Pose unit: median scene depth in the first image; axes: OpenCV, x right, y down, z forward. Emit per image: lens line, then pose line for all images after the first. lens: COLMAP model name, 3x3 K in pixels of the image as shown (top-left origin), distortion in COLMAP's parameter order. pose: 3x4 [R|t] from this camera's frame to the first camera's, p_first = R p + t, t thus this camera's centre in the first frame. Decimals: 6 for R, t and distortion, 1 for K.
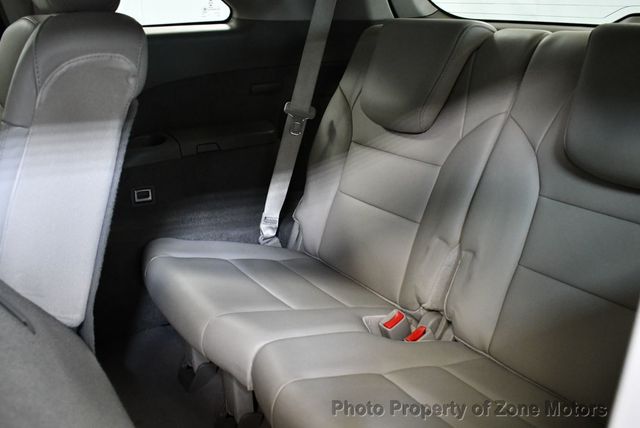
lens RADIAL K [[652.1, 0, 320.1], [0, 652.1, 214.9], [0, 0, 1]] dist [-0.101224, 0.000000]
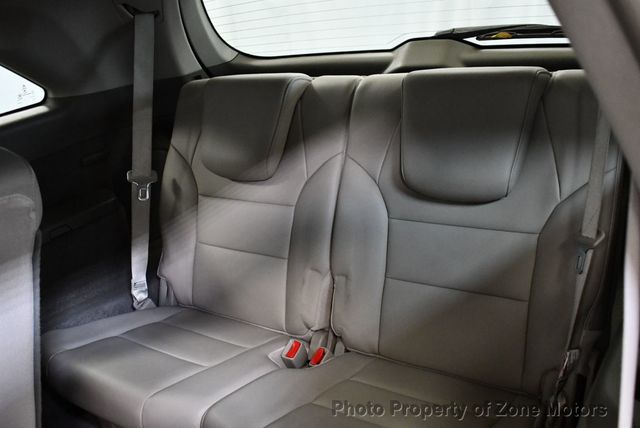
lens RADIAL K [[652.1, 0, 319.3], [0, 652.1, 212.8], [0, 0, 1]] dist [-0.101224, 0.000000]
pose [[0.918487, -0.238078, 0.315755, -0.140931], [0.233142, 0.970947, 0.053913, -0.116961], [-0.319417, 0.024098, 0.947308, -0.102396]]
